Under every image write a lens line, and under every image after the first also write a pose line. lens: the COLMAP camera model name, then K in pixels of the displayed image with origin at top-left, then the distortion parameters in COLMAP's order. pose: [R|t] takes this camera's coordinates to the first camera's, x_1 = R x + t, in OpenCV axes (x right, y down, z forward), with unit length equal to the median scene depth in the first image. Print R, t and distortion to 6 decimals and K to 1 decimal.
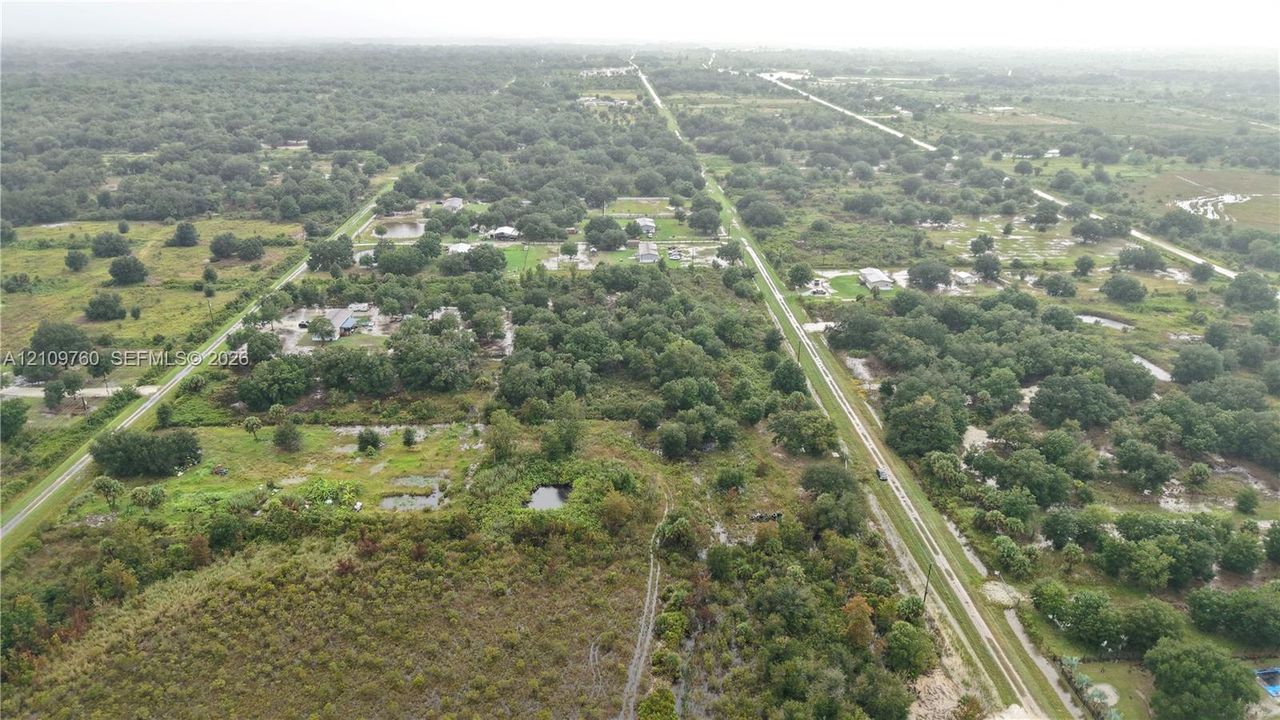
lens RADIAL K [[850.7, 0, 640.0], [0, 850.7, 360.0], [0, 0, 1]] dist [0.044162, -0.052058]
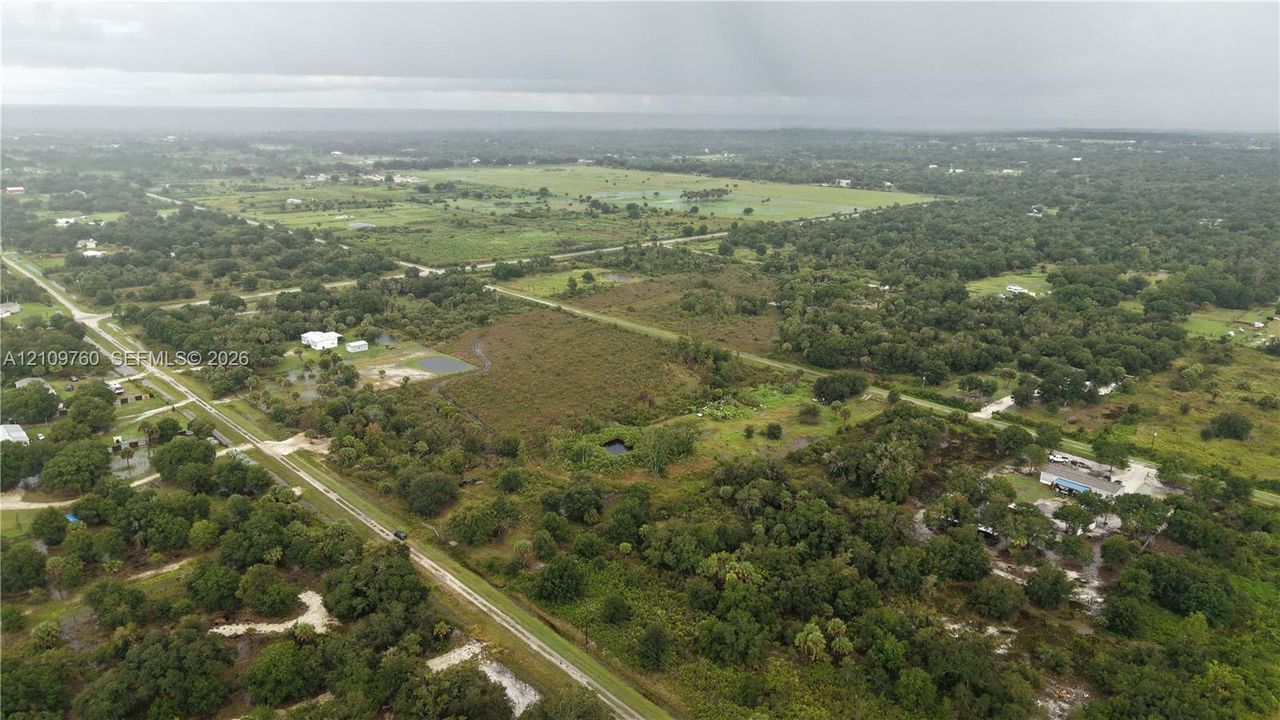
lens RADIAL K [[850.7, 0, 640.0], [0, 850.7, 360.0], [0, 0, 1]] dist [0.044162, -0.052058]
pose [[-0.754390, 0.170793, -0.633818, 0.605495], [-0.265569, 0.803601, 0.532633, -0.592686], [0.600307, 0.570136, -0.560871, 1.444947]]
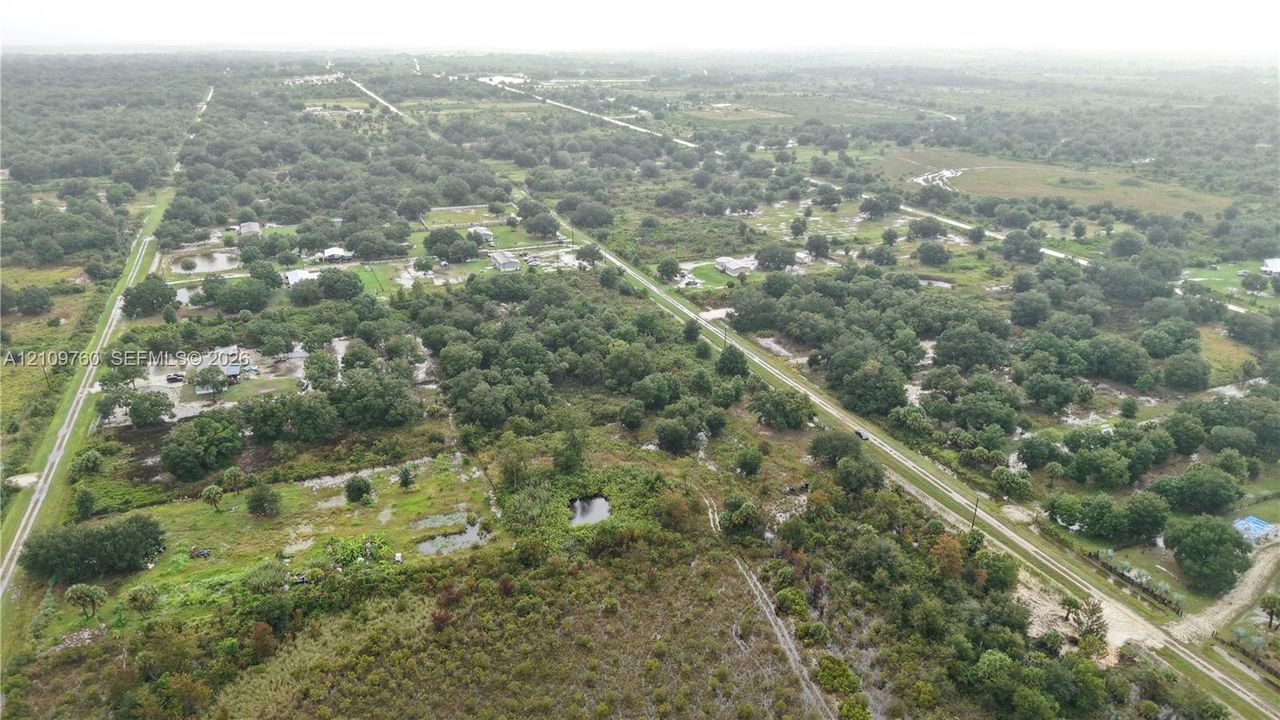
lens RADIAL K [[850.7, 0, 640.0], [0, 850.7, 360.0], [0, 0, 1]] dist [0.044162, -0.052058]
pose [[0.938119, -0.129833, 0.321054, -0.290208], [0.131184, 0.991203, 0.017521, -0.016866], [-0.320504, 0.025680, 0.946899, 0.037540]]
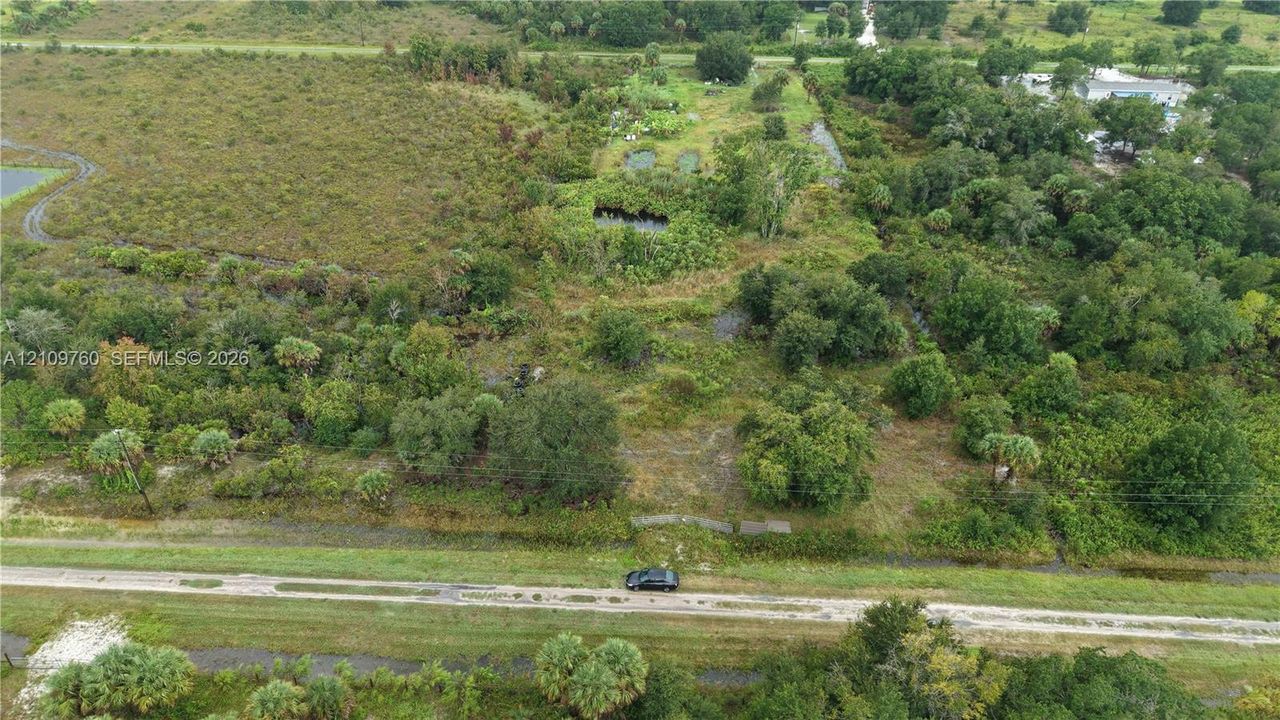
lens RADIAL K [[850.7, 0, 640.0], [0, 850.7, 360.0], [0, 0, 1]] dist [0.044162, -0.052058]
pose [[-0.096685, 0.523114, -0.846761, 0.470382], [-0.388704, 0.763343, 0.515962, -0.102231], [0.916276, 0.379025, 0.129533, 0.806445]]
